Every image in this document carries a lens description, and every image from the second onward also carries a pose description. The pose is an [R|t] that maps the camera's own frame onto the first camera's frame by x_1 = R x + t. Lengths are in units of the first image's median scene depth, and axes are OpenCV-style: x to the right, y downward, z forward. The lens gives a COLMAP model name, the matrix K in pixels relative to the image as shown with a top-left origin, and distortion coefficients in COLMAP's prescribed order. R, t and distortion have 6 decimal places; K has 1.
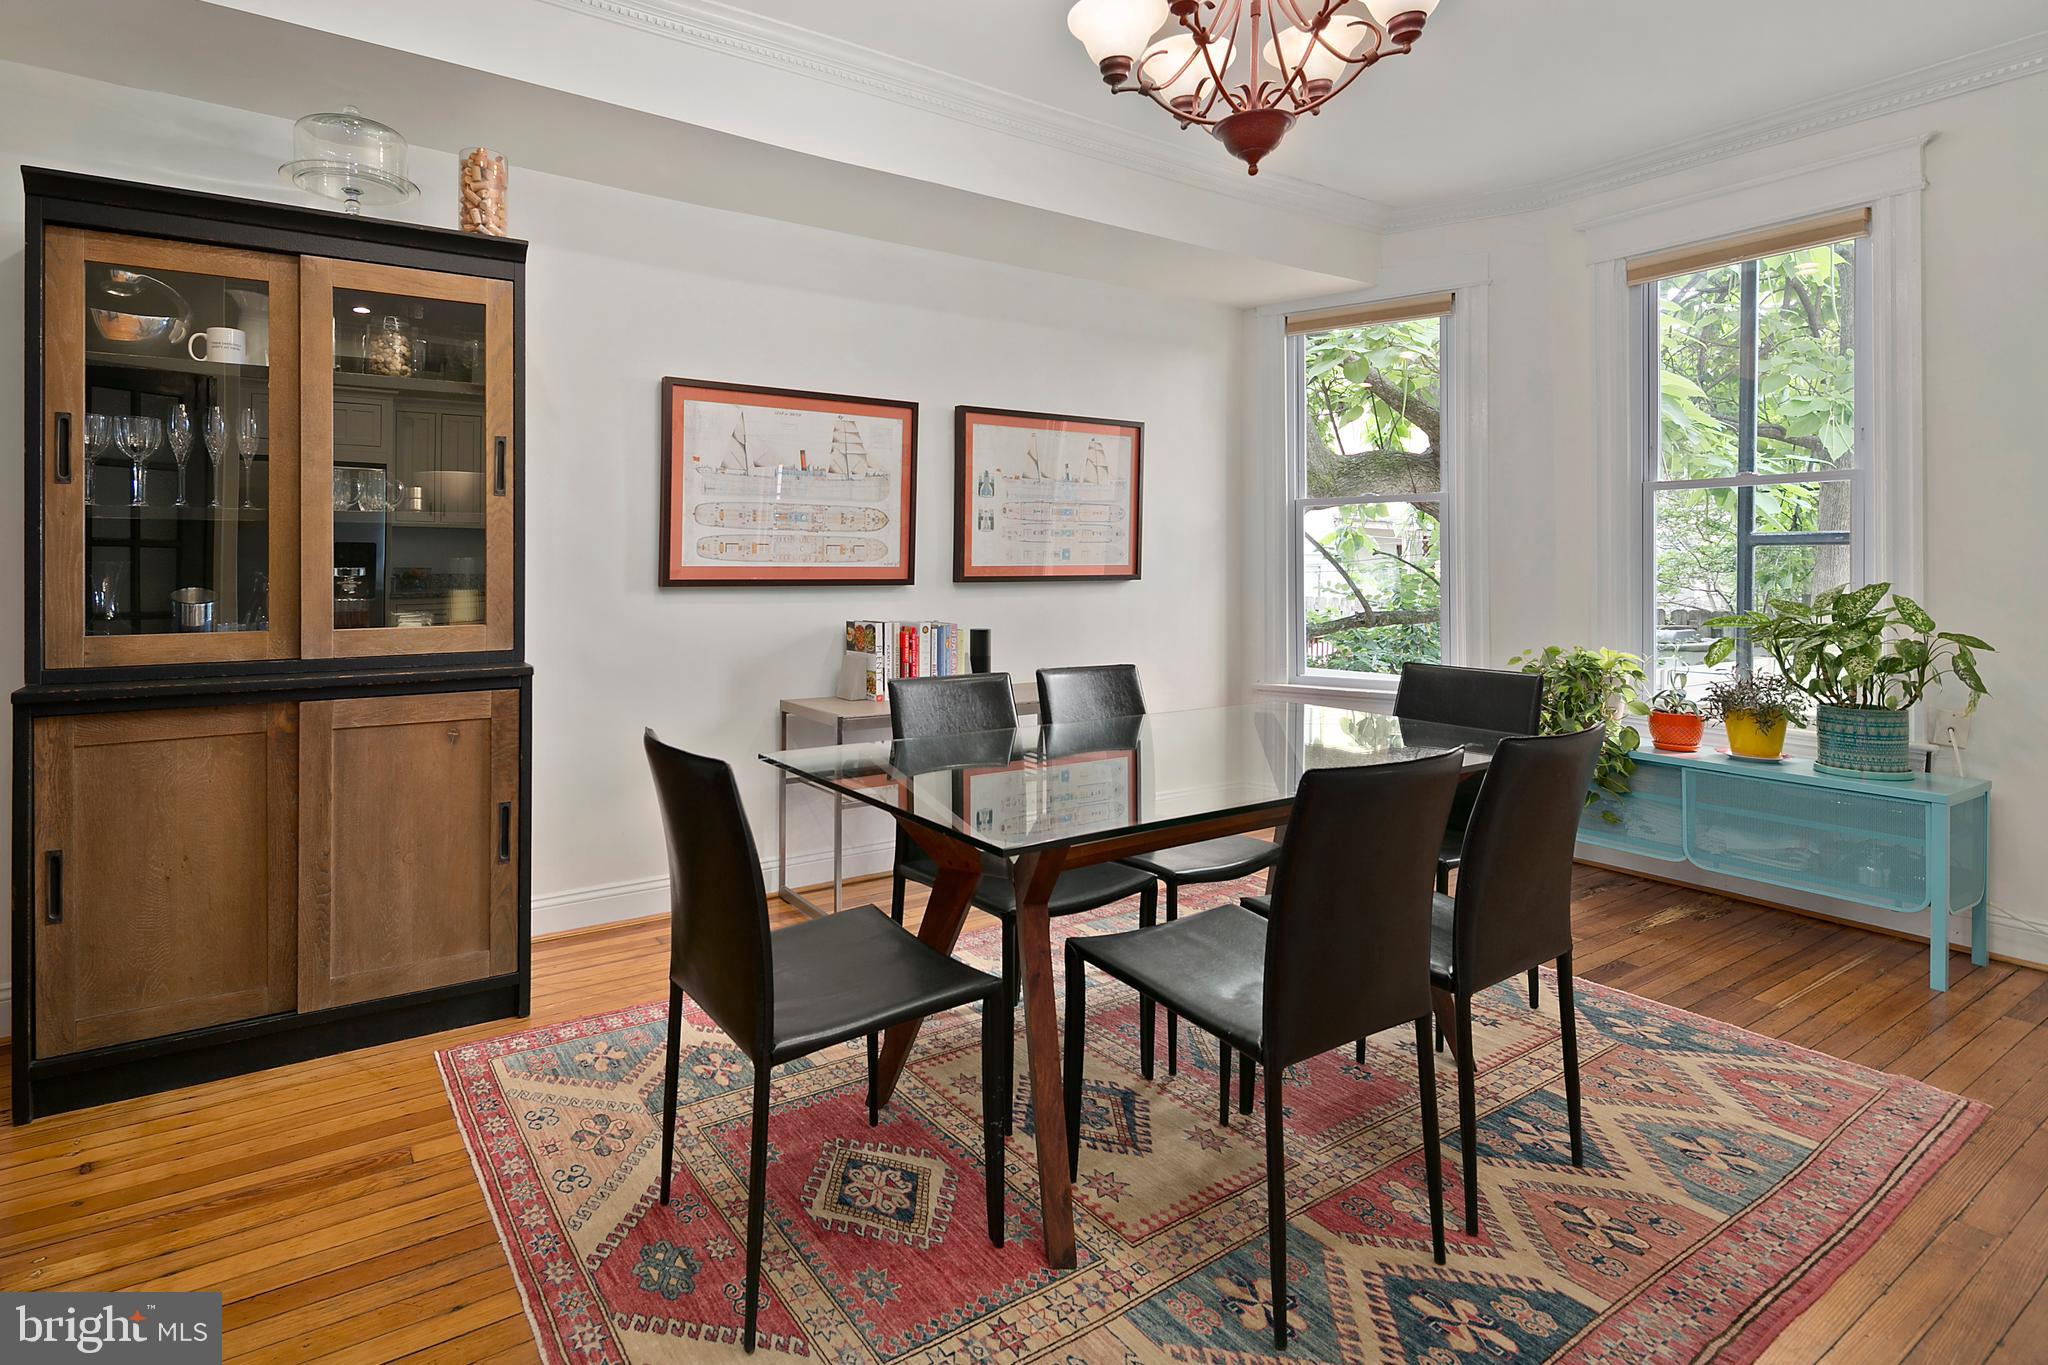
lens RADIAL K [[1000.2, 0, 878.5], [0, 1000.2, 556.2], [0, 0, 1]] dist [-0.001601, 0.000116]
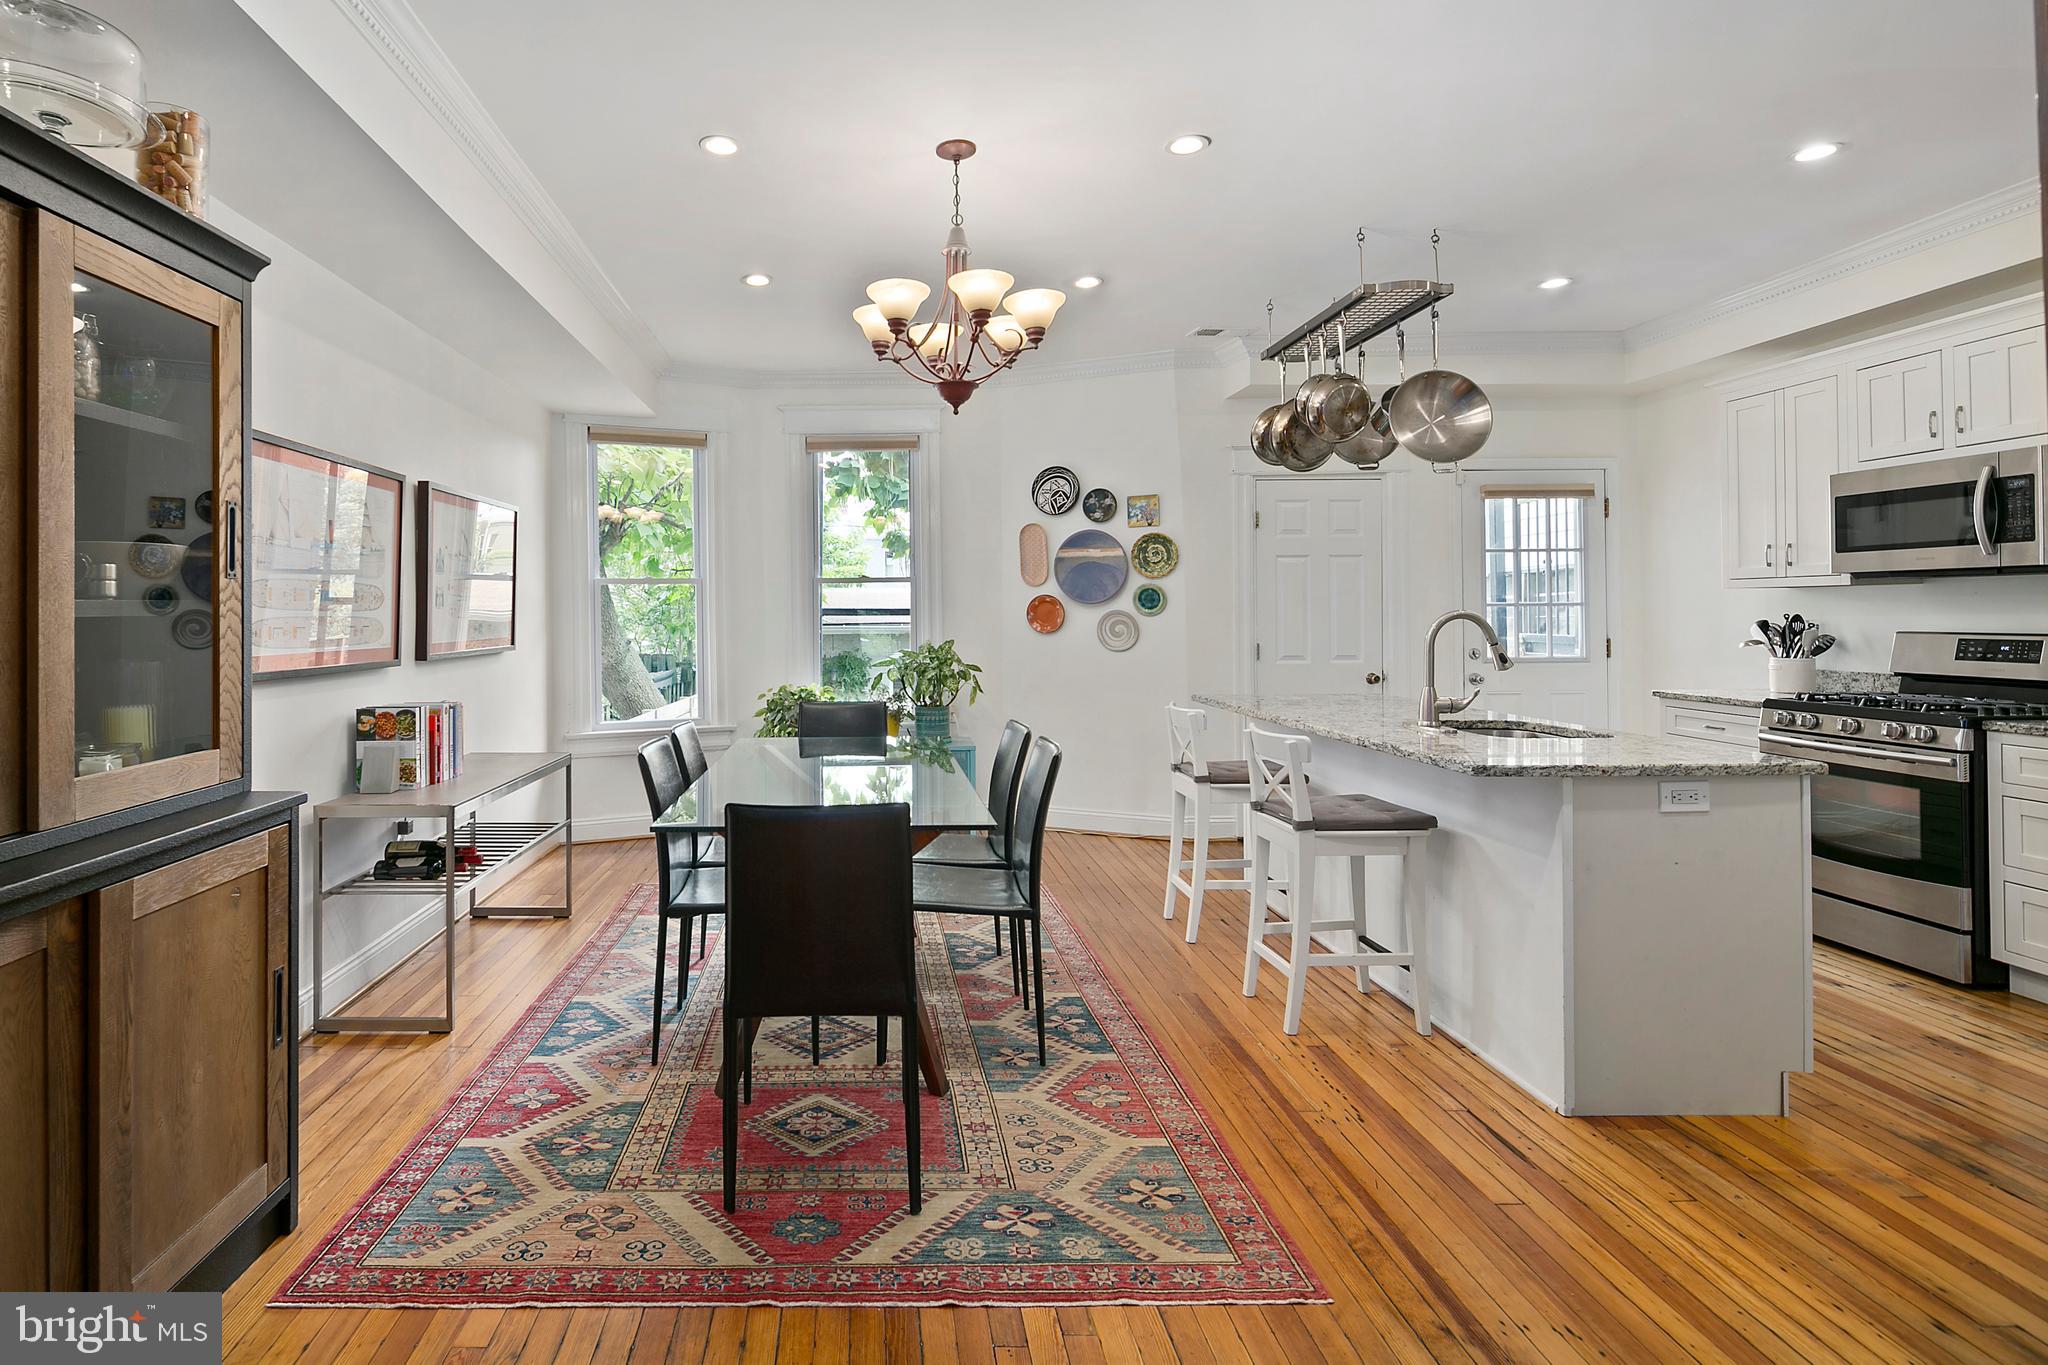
lens RADIAL K [[977.5, 0, 867.1], [0, 977.5, 611.0], [0, 0, 1]] dist [0.001459, -0.005382]
pose [[0.510301, -0.000709, 0.859996, -0.610457], [-0.001987, 0.999996, 0.002003, -0.029849], [-0.859994, -0.002731, 0.510297, 0.157461]]
